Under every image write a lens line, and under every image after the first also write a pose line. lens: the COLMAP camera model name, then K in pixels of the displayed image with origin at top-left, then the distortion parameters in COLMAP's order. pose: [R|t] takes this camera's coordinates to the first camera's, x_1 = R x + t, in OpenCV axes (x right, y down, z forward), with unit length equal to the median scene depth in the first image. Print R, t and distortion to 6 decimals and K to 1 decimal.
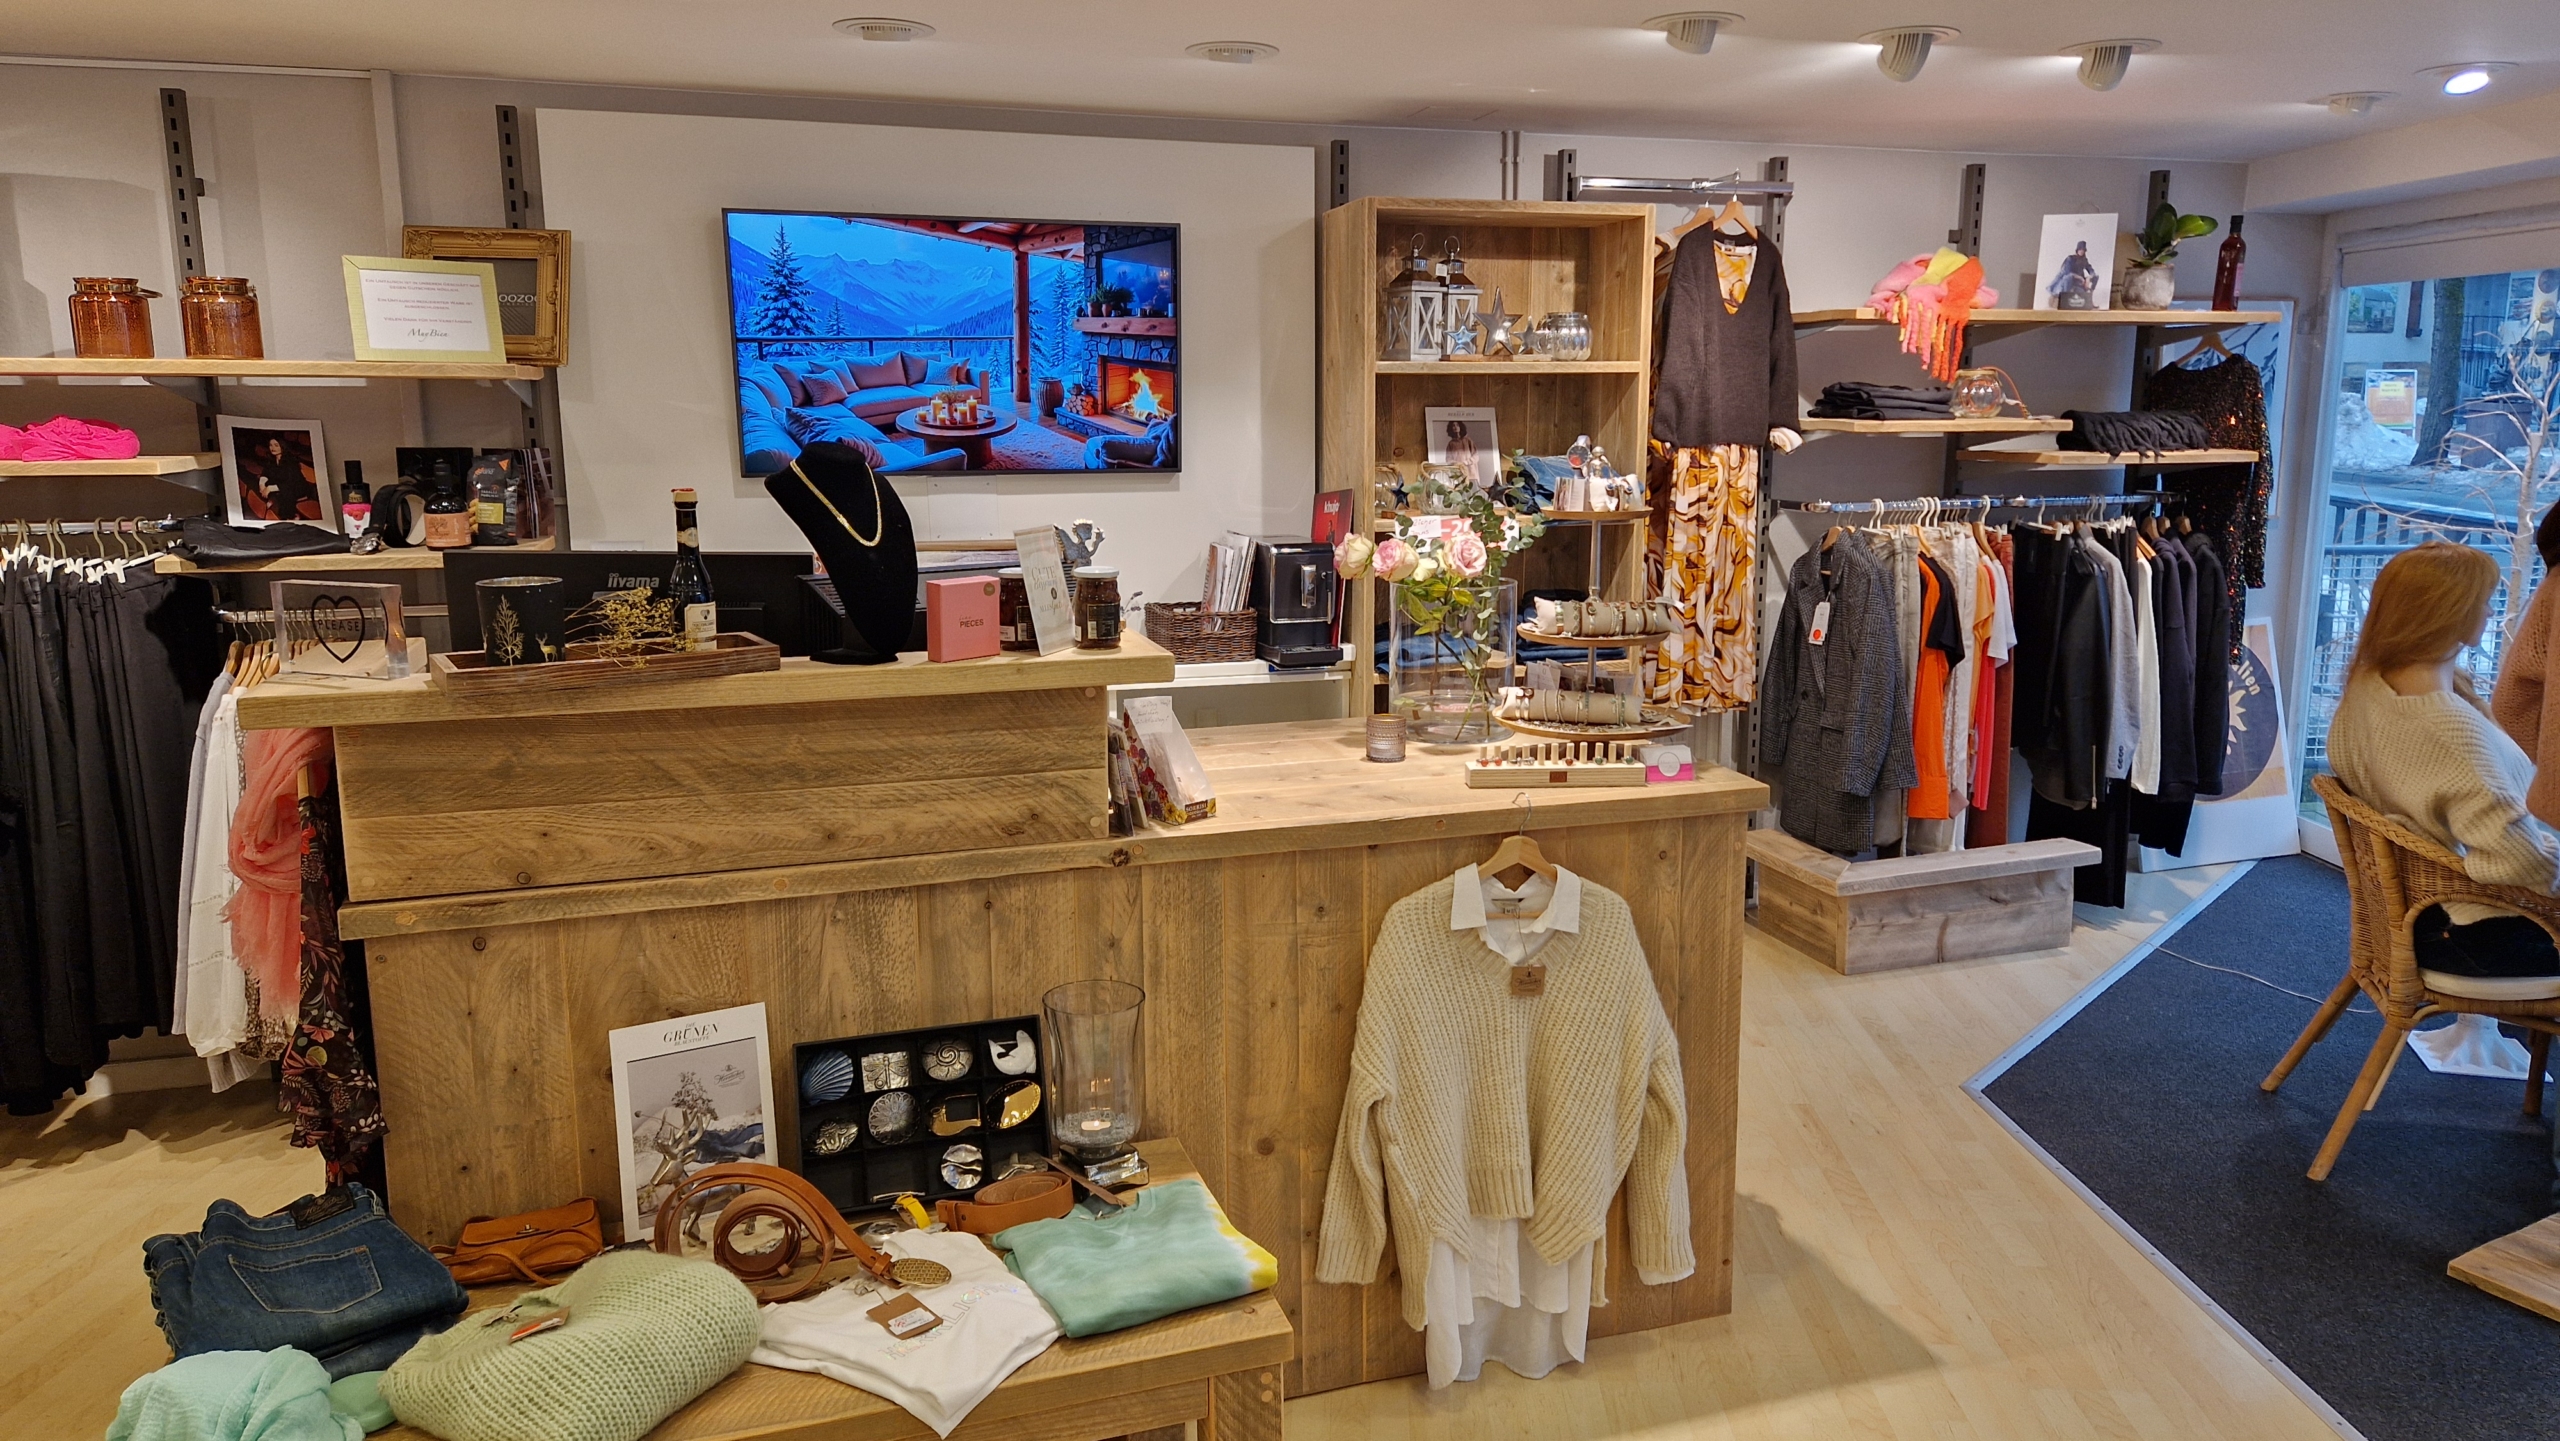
lens RADIAL K [[1694.3, 0, 1317.3], [0, 1694.3, 695.6], [0, 0, 1]] dist [0.082218, -0.077685]
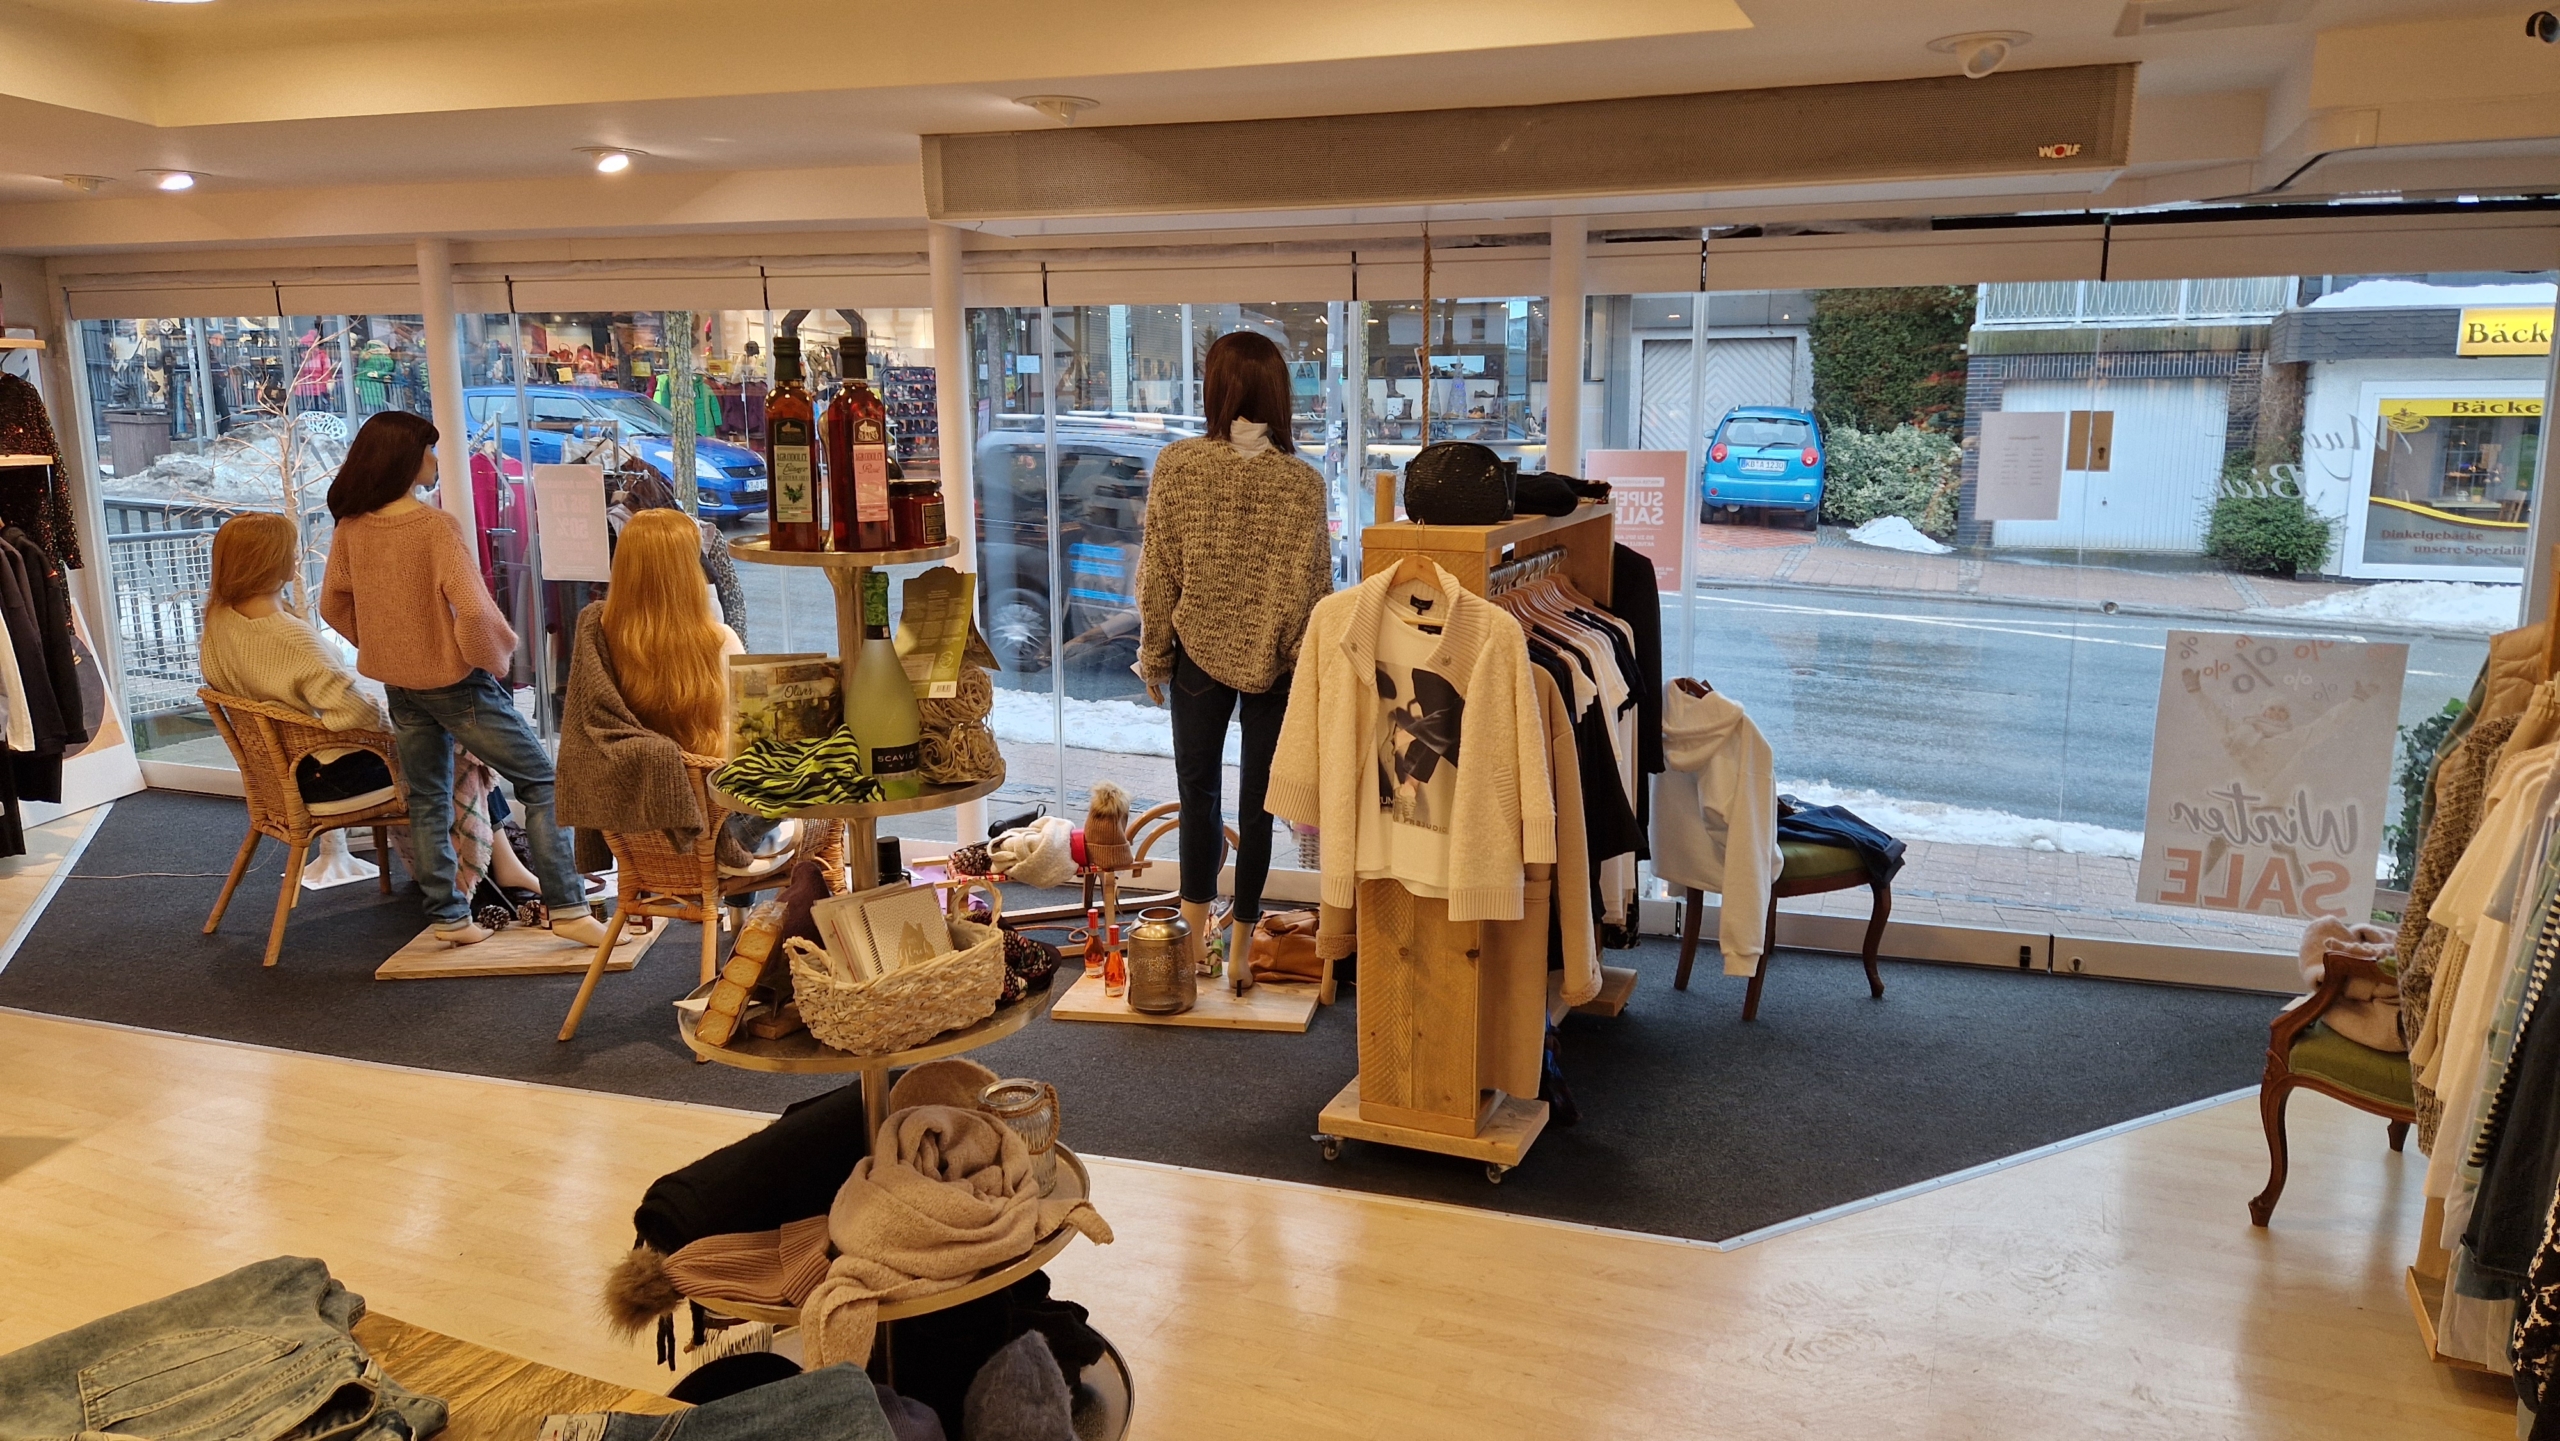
lens RADIAL K [[1694.3, 0, 1317.3], [0, 1694.3, 695.6], [0, 0, 1]] dist [0.082218, -0.077685]
pose [[0.360723, -0.155768, 0.919573, -0.375067], [0.161599, 0.981481, 0.102864, 0.056057], [-0.918567, 0.111497, 0.379214, -0.342250]]
